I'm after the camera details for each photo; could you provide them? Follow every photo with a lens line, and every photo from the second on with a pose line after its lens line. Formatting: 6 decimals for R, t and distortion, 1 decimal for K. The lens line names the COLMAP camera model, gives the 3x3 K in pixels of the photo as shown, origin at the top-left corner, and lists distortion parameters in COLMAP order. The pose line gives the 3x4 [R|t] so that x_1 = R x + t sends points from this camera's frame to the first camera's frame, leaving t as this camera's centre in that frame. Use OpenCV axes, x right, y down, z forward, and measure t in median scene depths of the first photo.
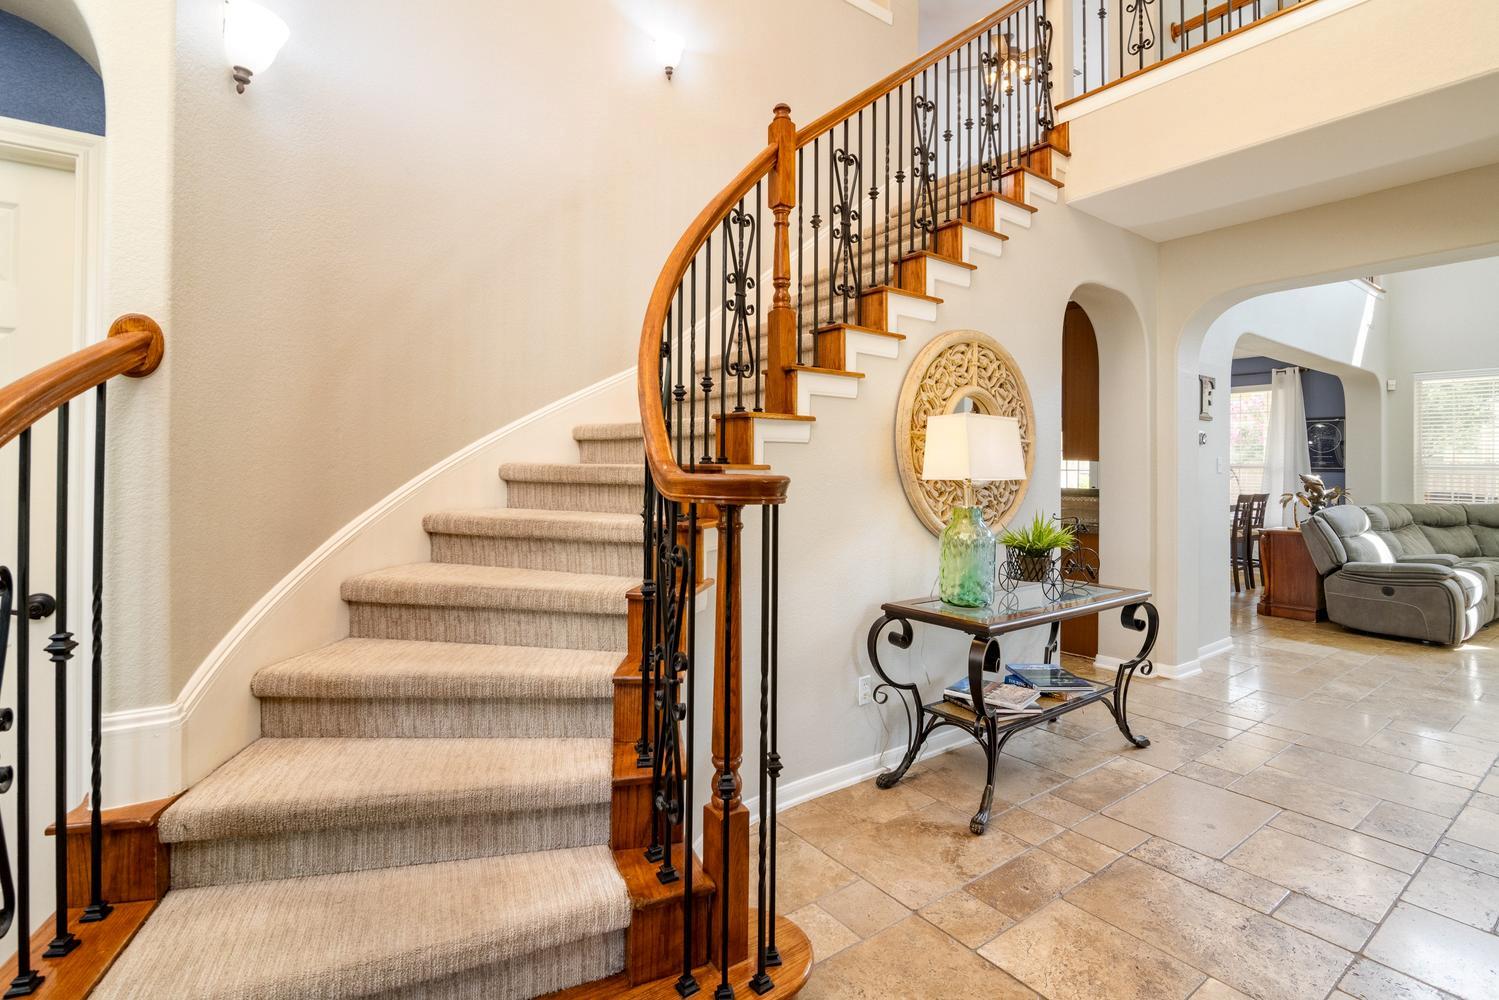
lens RADIAL K [[719.7, 0, 753.0], [0, 719.7, 460.5], [0, 0, 1]] dist [-0.002607, -0.000320]
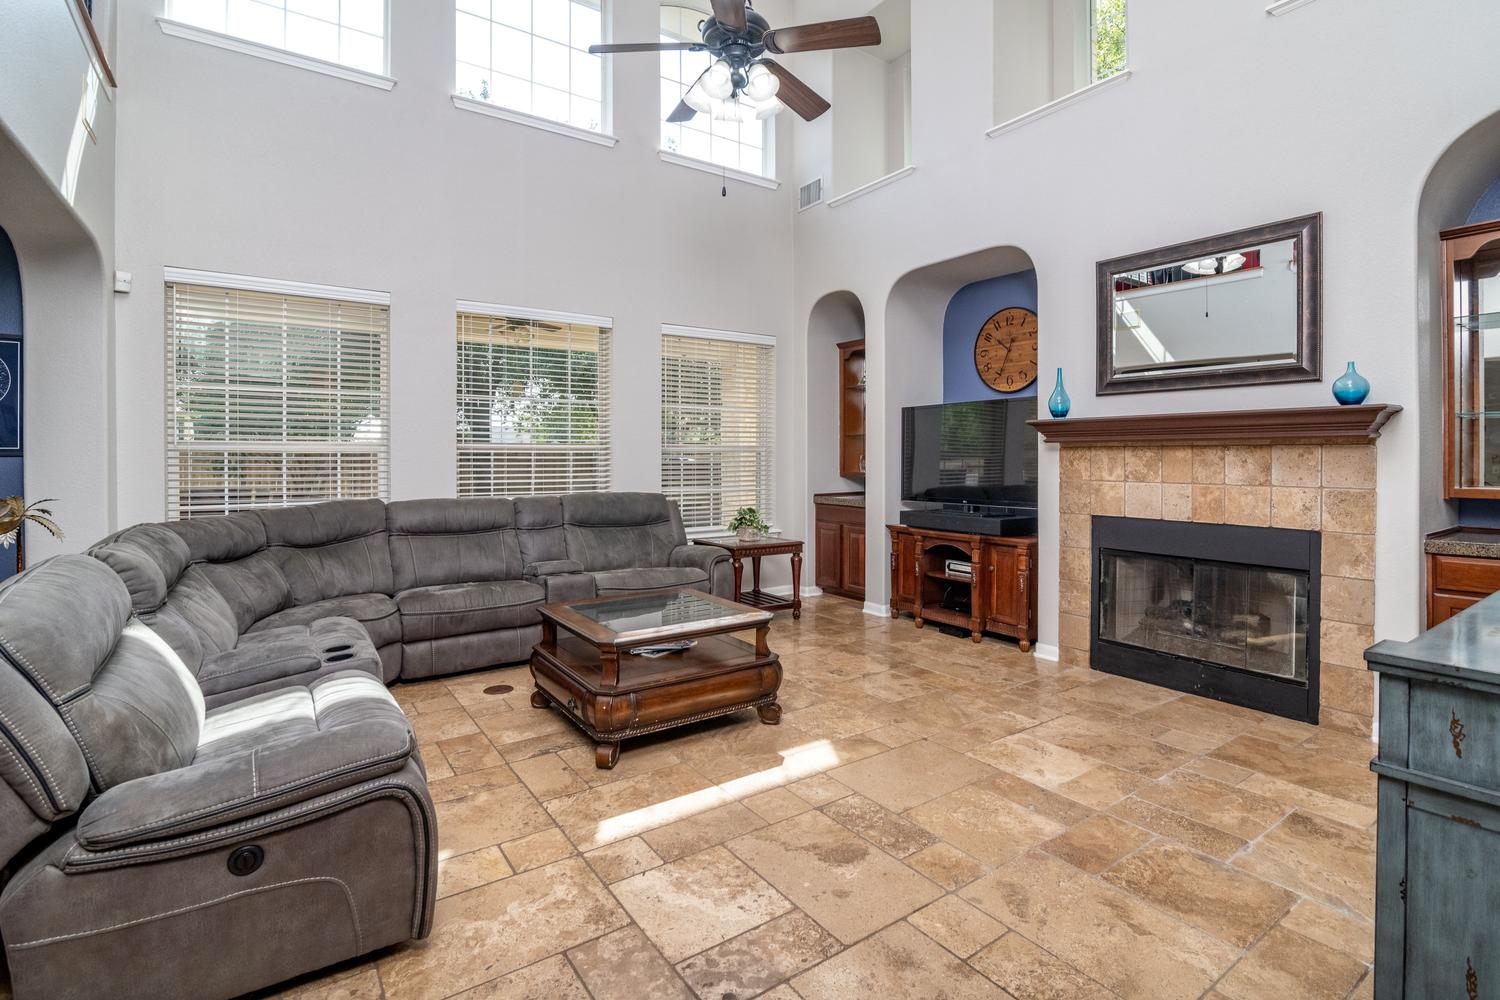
lens RADIAL K [[697.3, 0, 750.3], [0, 697.3, 456.6], [0, 0, 1]] dist [-0.001903, -0.000388]
pose [[0.057817, -0.010069, 0.998276, 0.578340], [-0.001594, 0.999947, 0.010179, 0.008841], [-0.998326, -0.002180, 0.057798, 0.736146]]
